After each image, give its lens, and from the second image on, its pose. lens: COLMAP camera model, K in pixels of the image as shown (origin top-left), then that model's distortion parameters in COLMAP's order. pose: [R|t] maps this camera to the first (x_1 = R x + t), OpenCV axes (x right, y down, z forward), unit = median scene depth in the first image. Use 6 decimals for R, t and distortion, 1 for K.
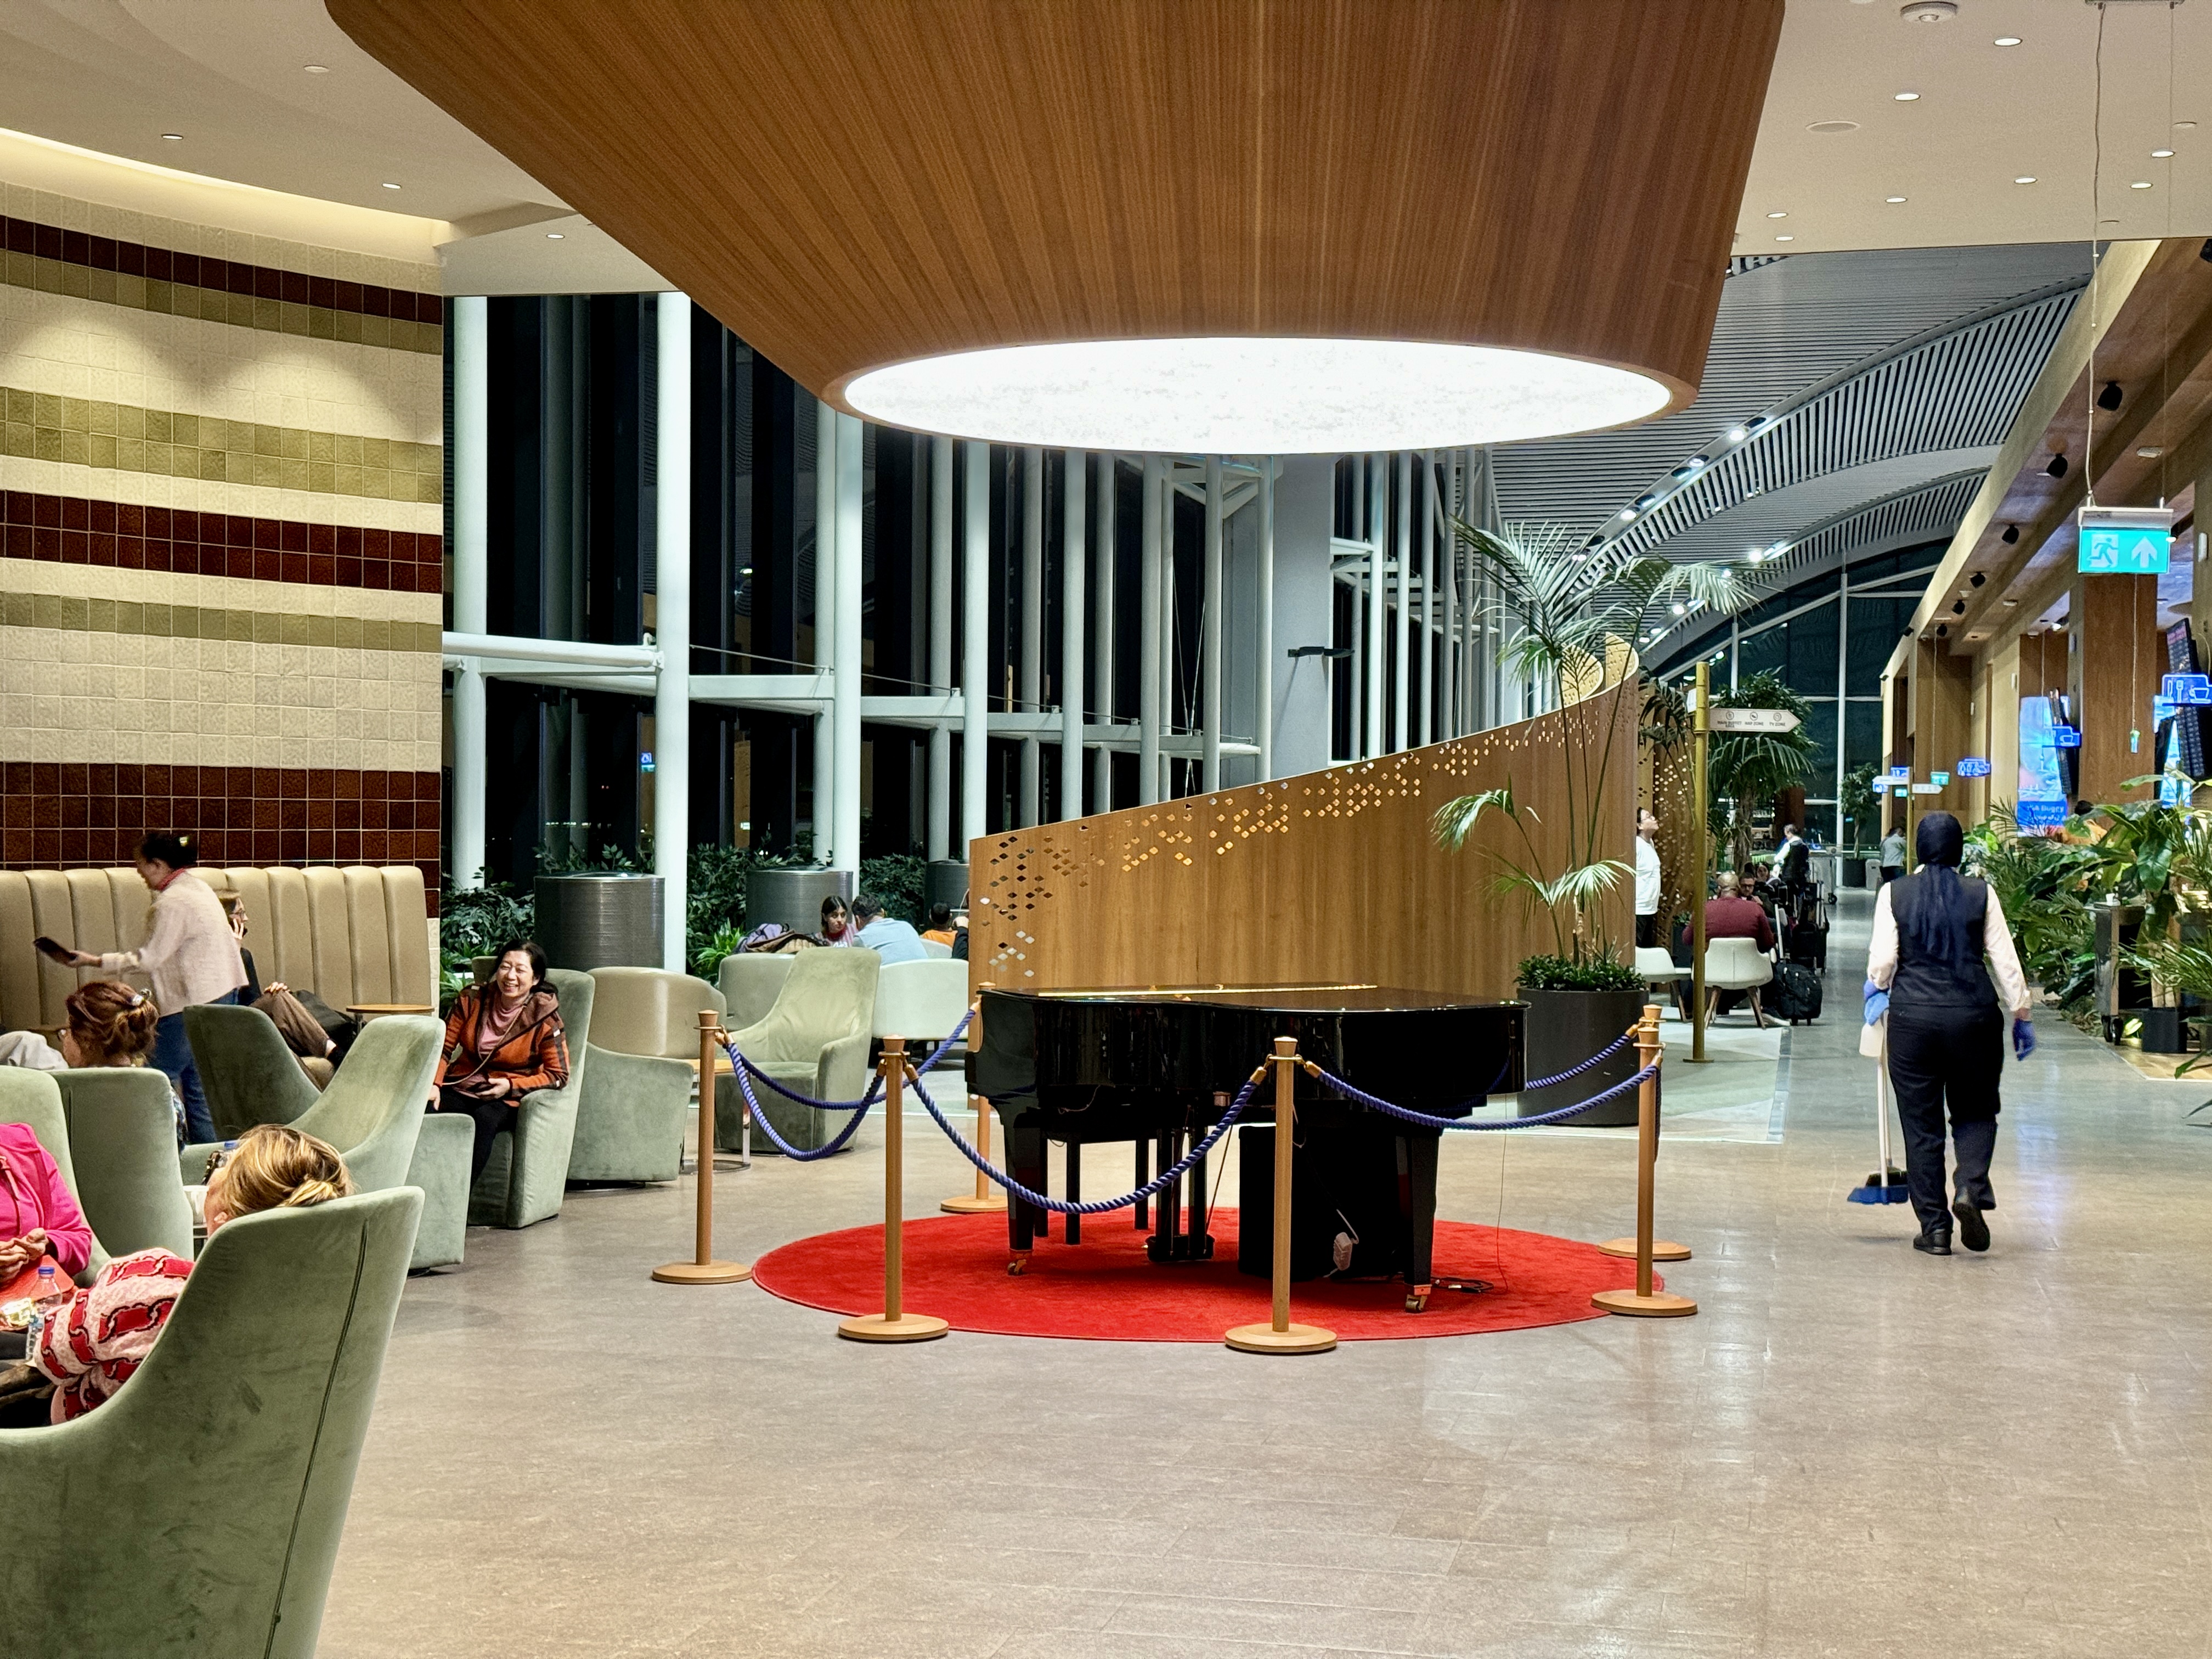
lens RADIAL K [[3020.8, 0, 1107.9], [0, 3020.8, 829.2], [0, 0, 1]] dist [0.134947, 0.000000]
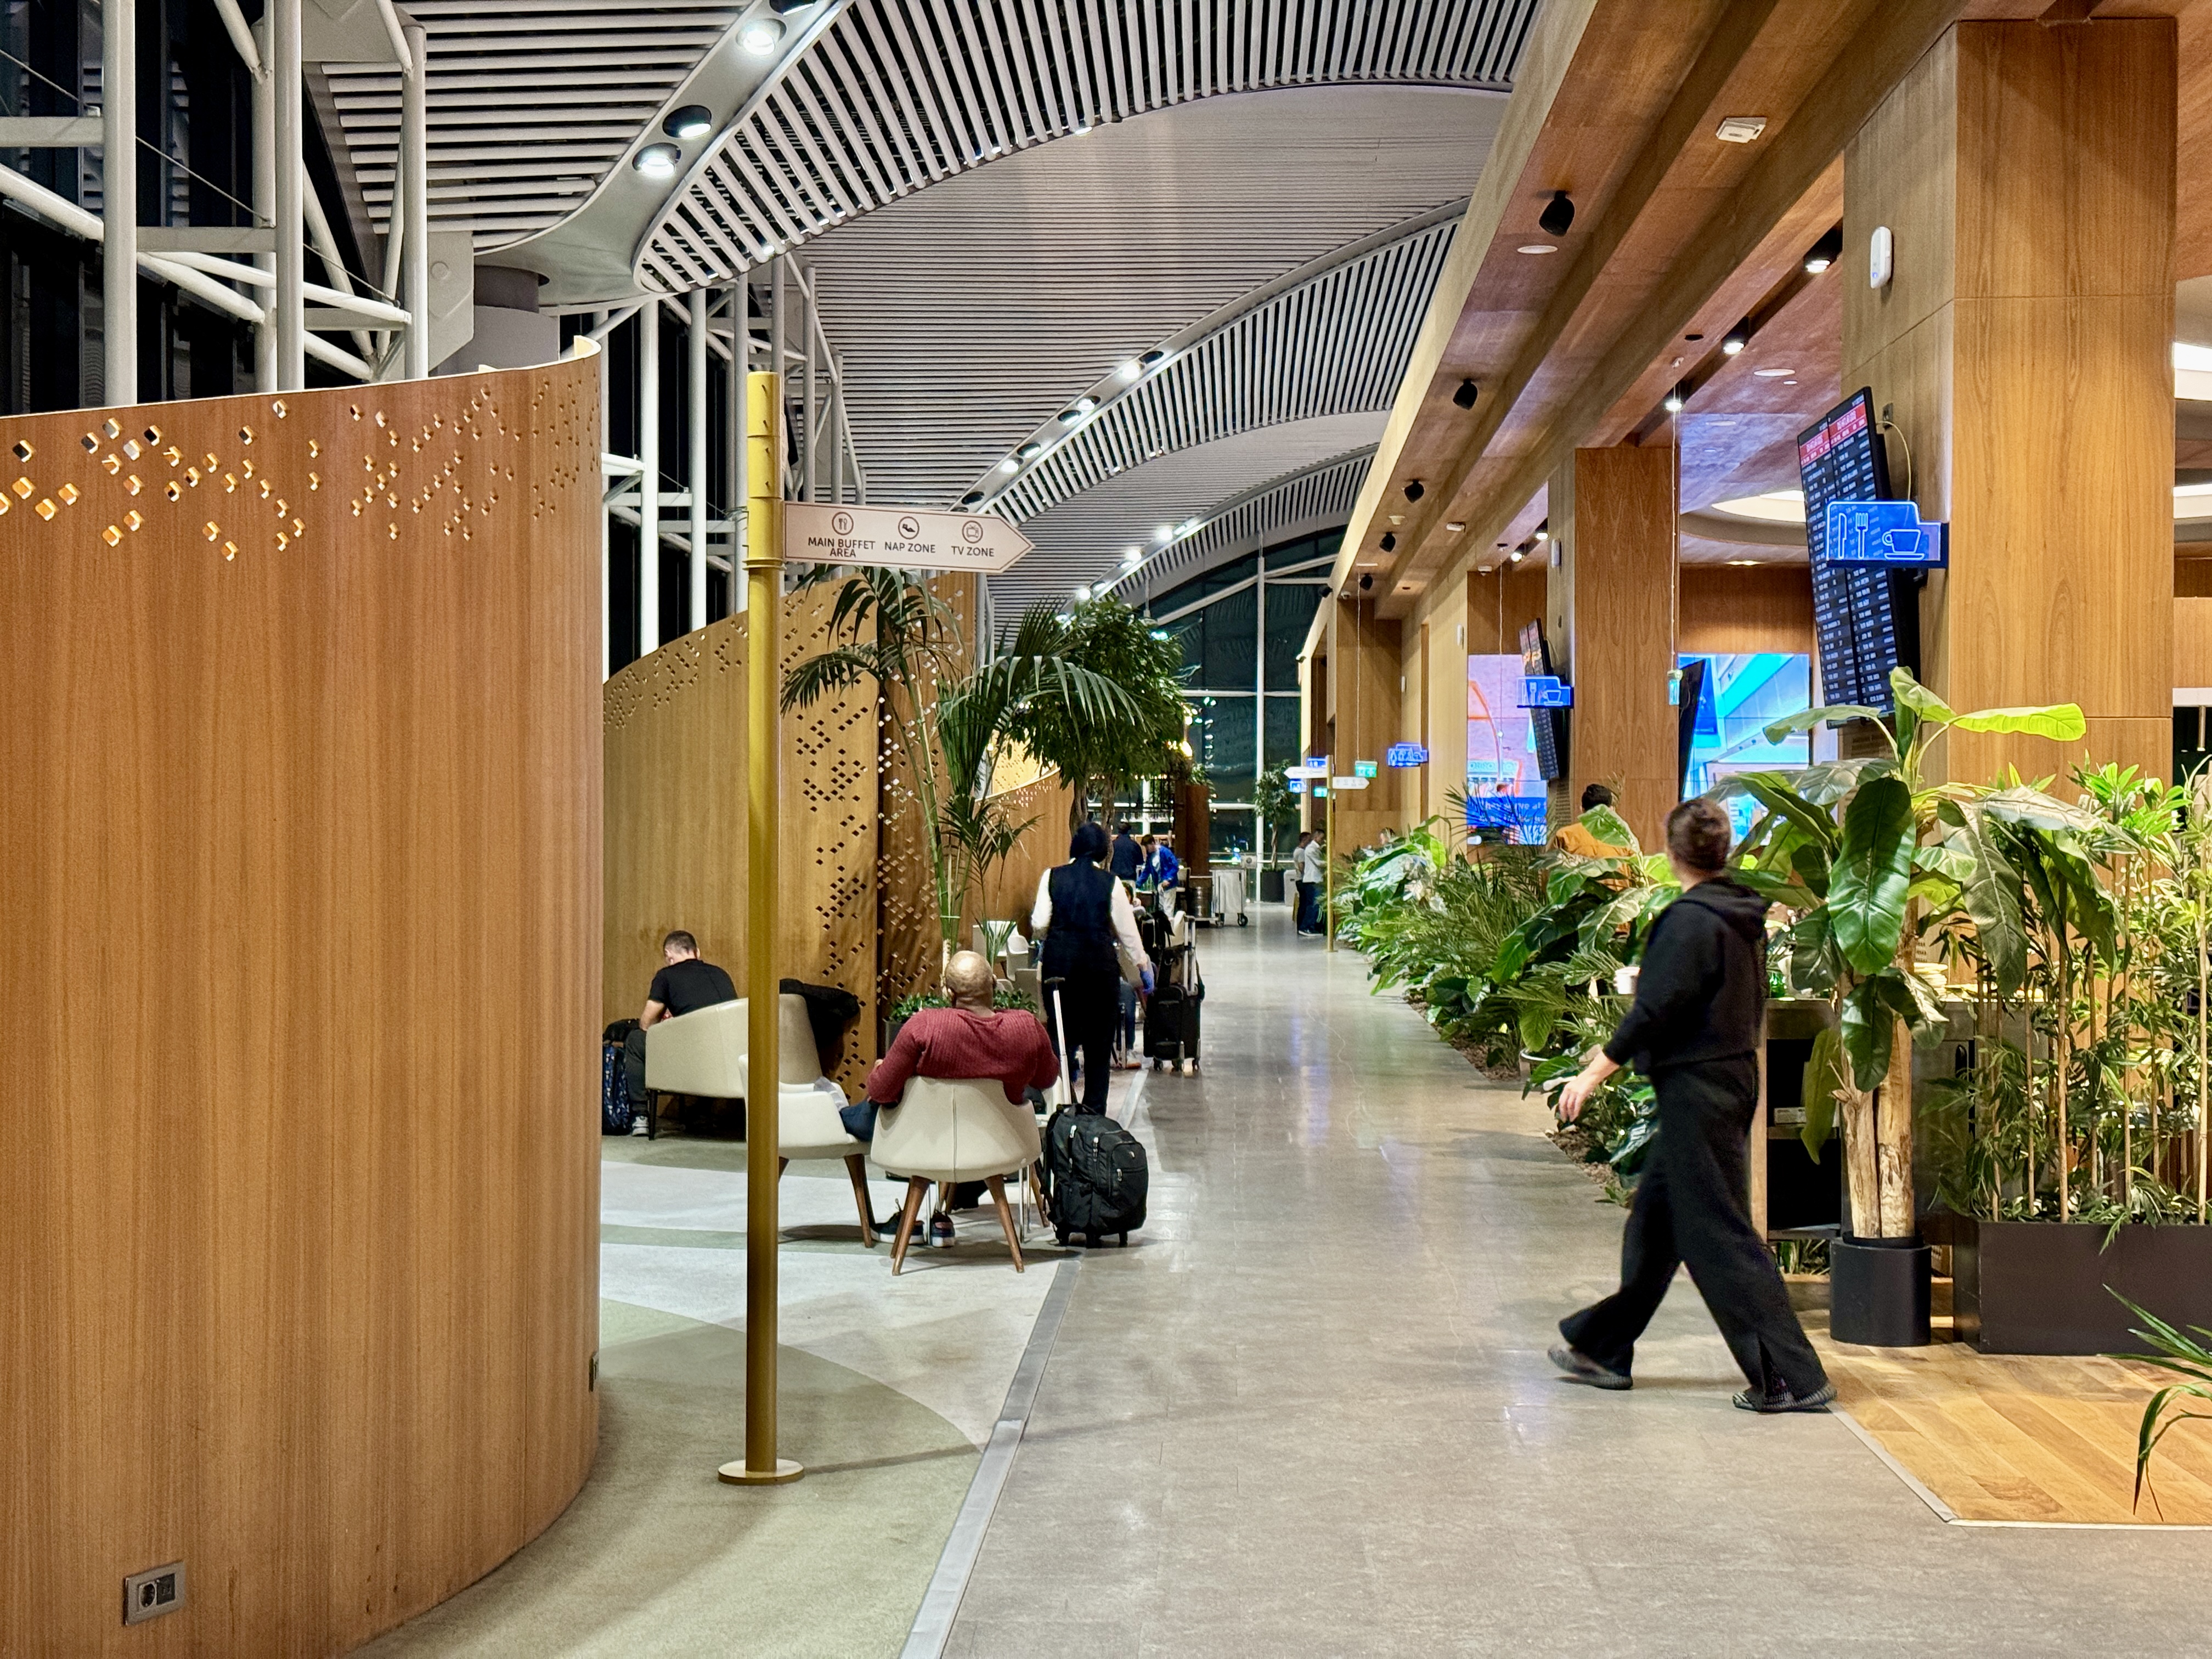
lens RADIAL K [[3020.8, 0, 1104.3], [0, 3020.8, 824.7], [0, 0, 1]] dist [0.134947, 0.000000]
pose [[0.983548, -0.007529, 0.180492, 0.055785], [0.008460, 0.999955, -0.004387, 0.000259], [-0.180450, 0.005842, 0.983567, 0.208983]]
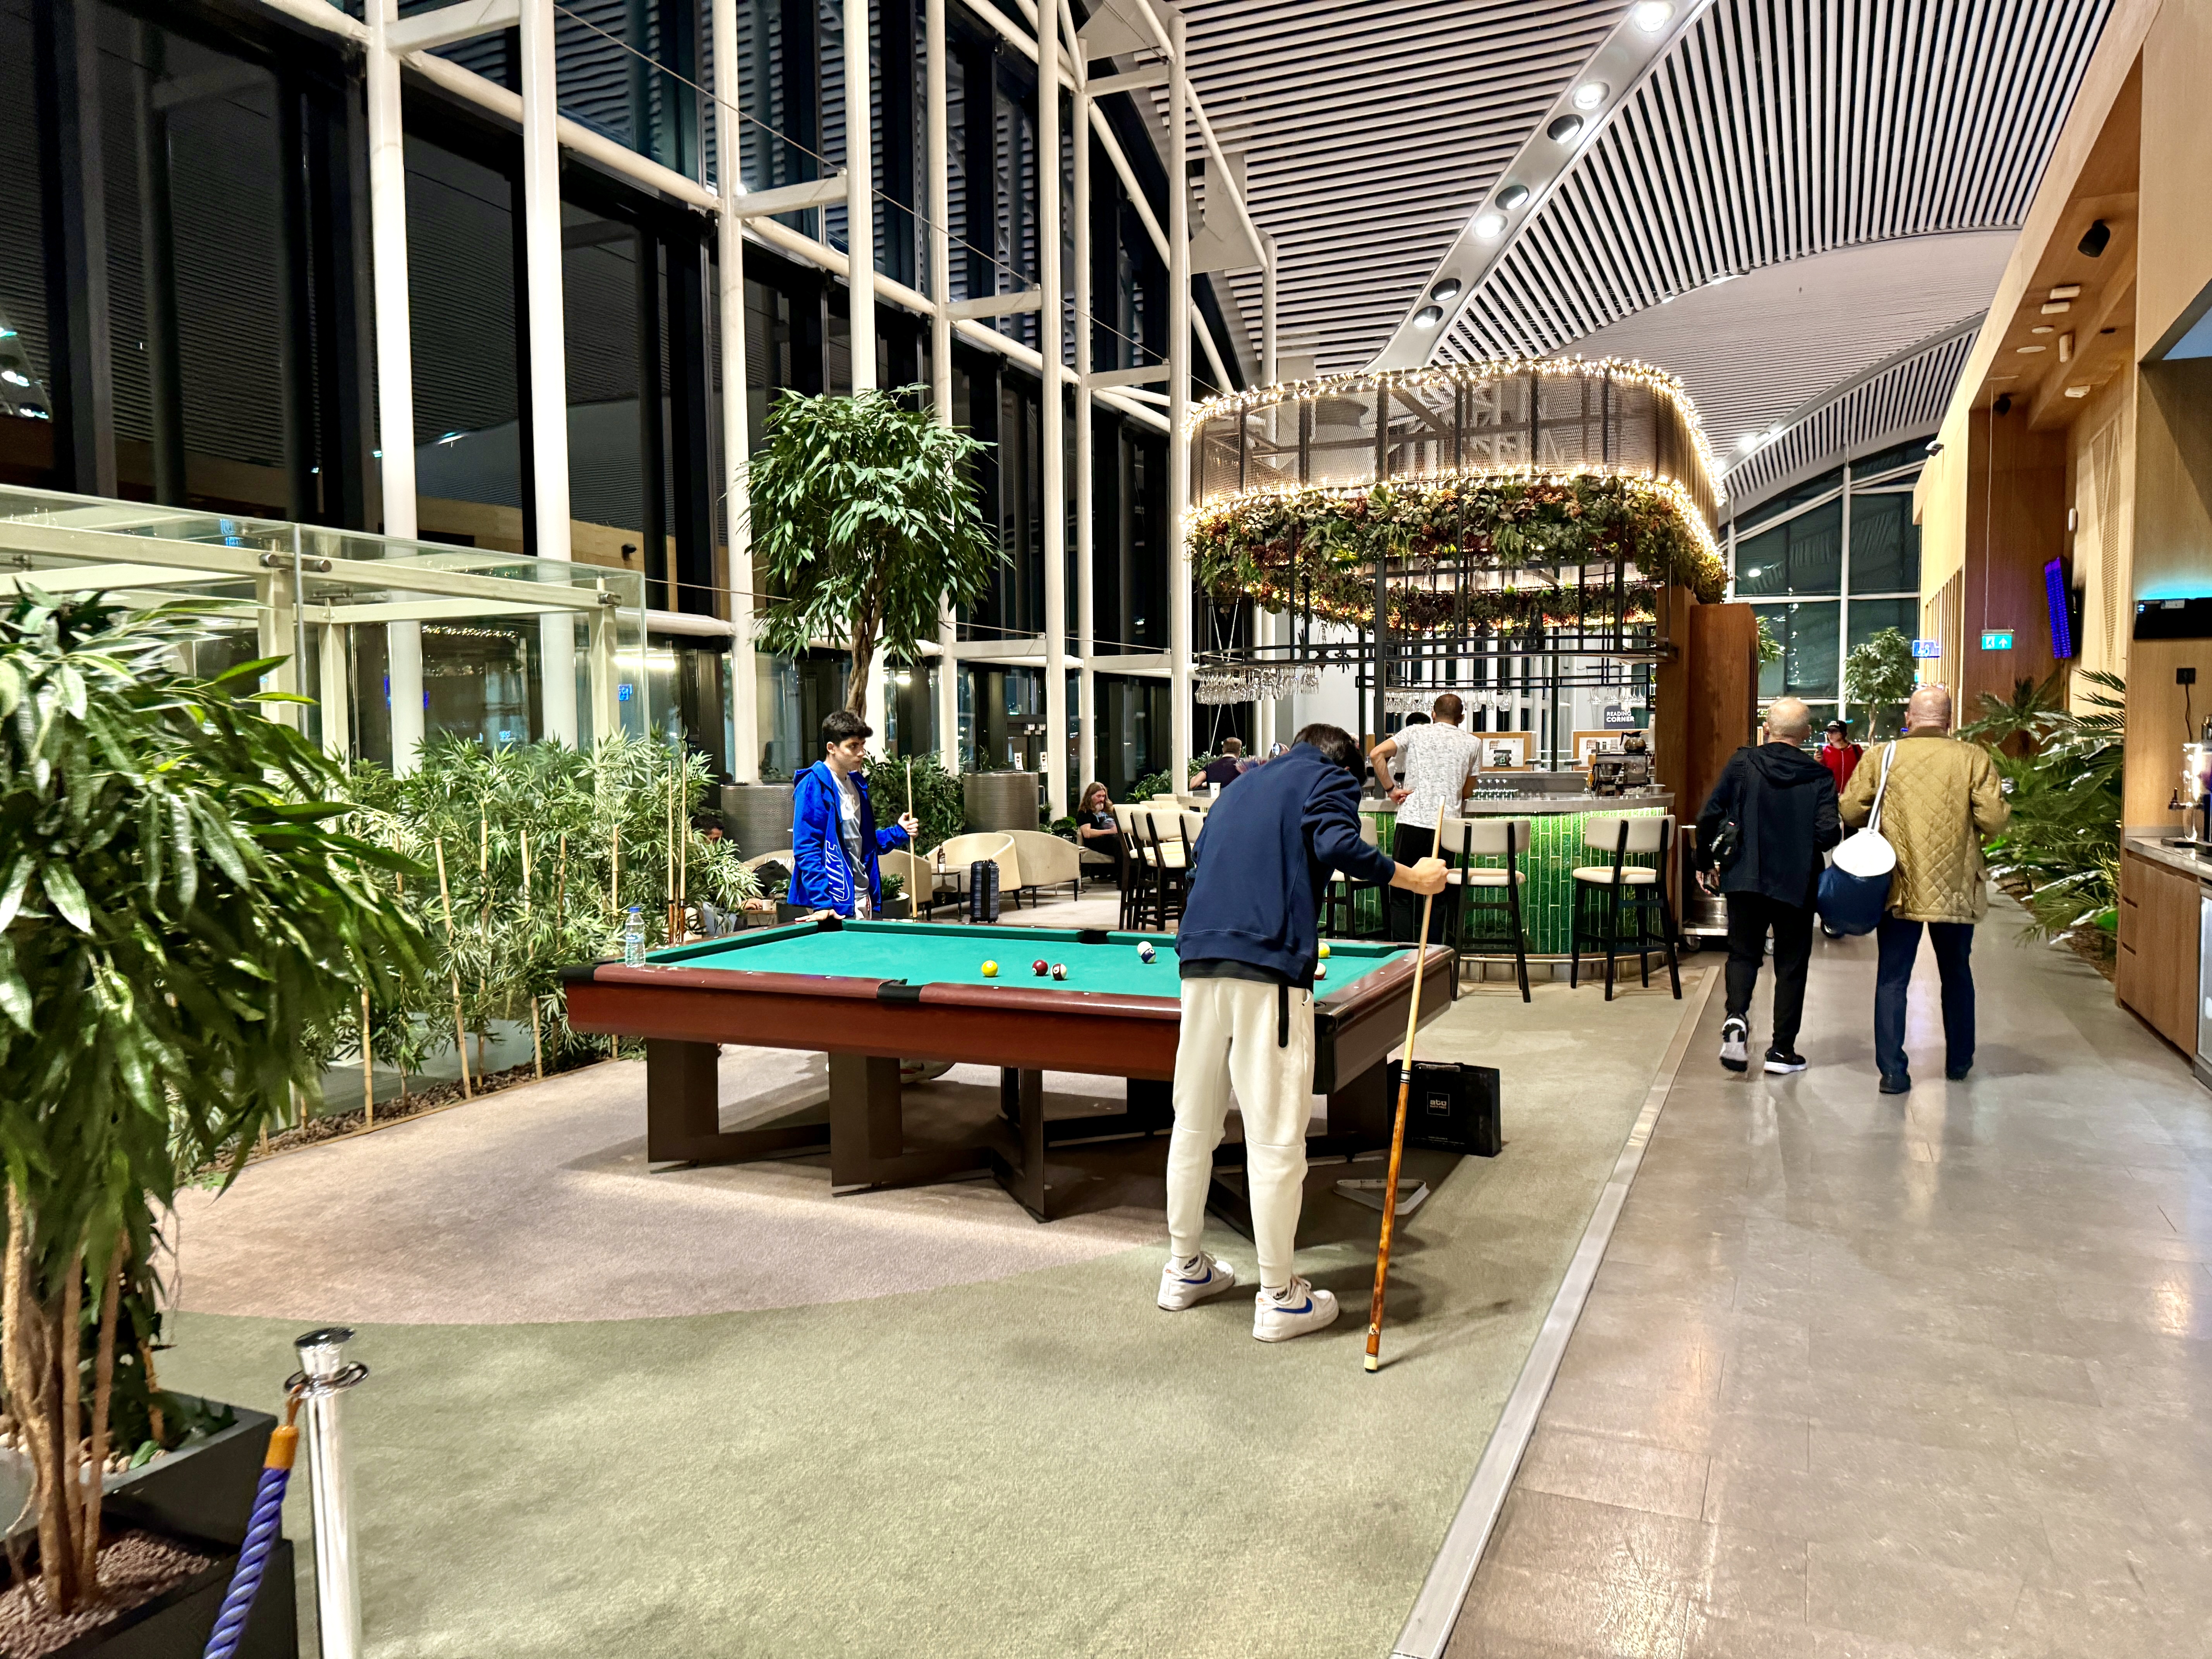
lens RADIAL K [[1572.7, 0, 1122.6], [0, 1572.7, 841.4], [0, 0, 1]] dist [0.008256, -0.011504]
pose [[0.981792, -0.009489, -0.189722, 0.198472], [0.020793, 0.998119, 0.057677, 0.002023], [0.188818, -0.060572, 0.980142, 0.832033]]
